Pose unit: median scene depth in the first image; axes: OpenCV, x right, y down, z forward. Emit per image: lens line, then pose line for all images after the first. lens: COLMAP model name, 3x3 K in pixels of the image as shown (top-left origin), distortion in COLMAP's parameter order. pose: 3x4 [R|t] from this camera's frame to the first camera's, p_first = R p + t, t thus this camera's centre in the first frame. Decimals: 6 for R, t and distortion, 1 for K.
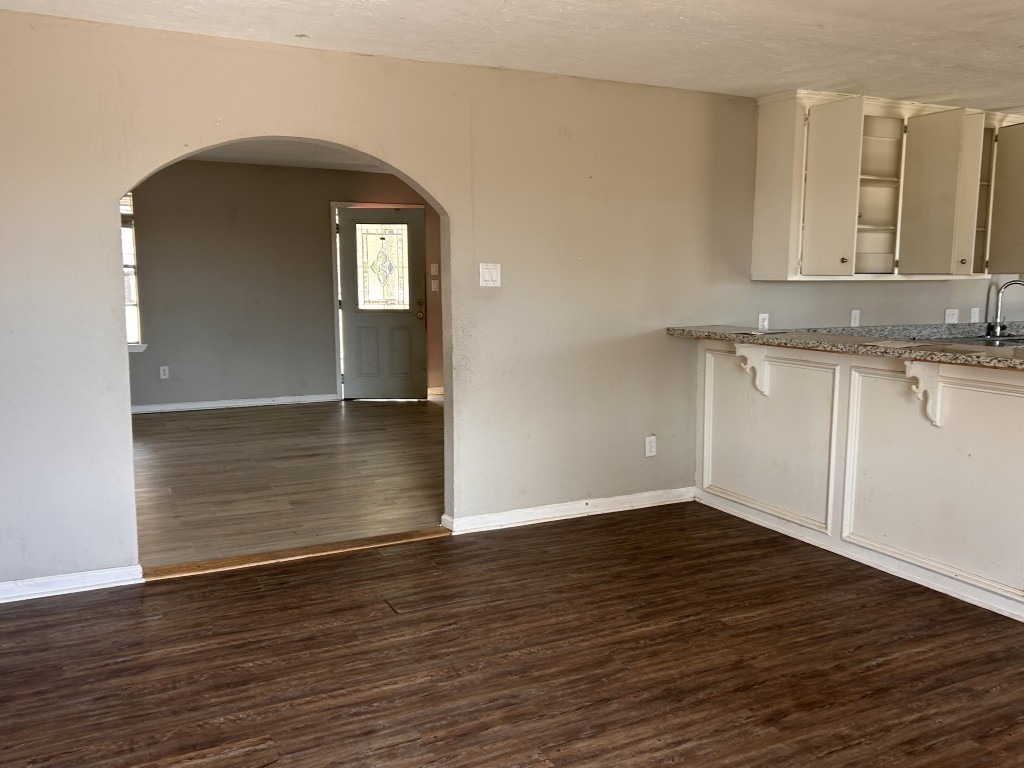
lens RADIAL K [[863.6, 0, 512.0], [0, 863.6, 384.0], [0, 0, 1]] dist [0.075561, -0.057399]
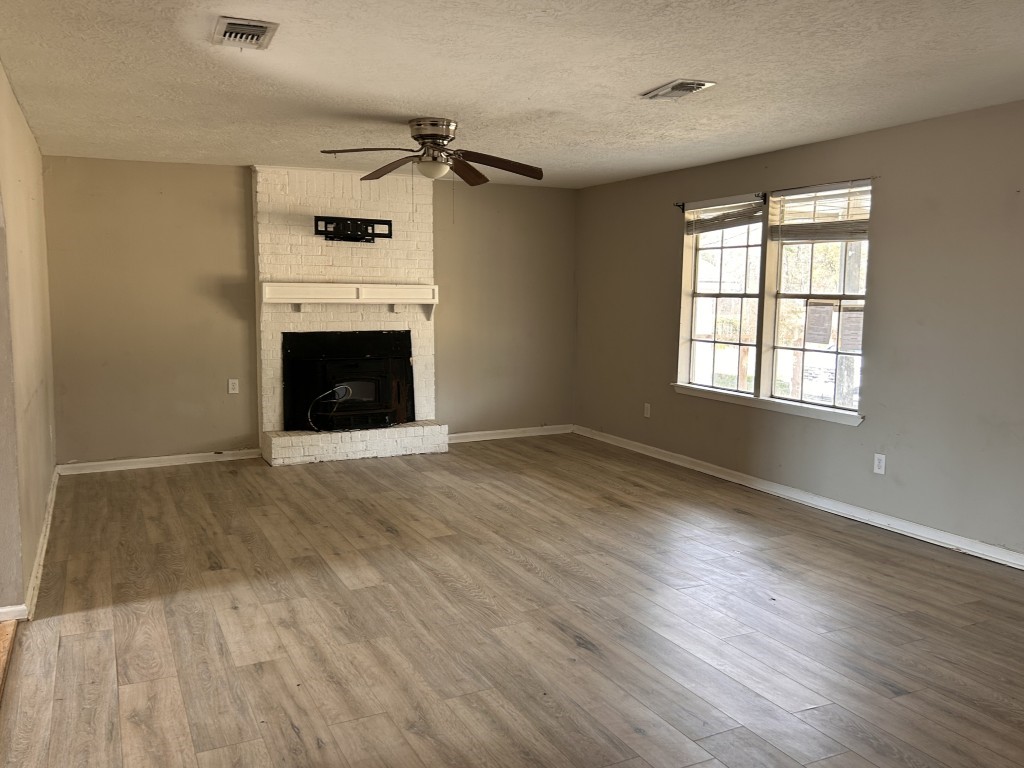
lens RADIAL K [[863.6, 0, 512.0], [0, 863.6, 384.0], [0, 0, 1]] dist [0.075561, -0.057399]
pose [[-0.024168, 0.107186, -0.993945, 0.044788], [-0.136511, 0.984569, 0.109494, -0.020088], [0.990344, 0.138331, -0.009163, 0.143148]]
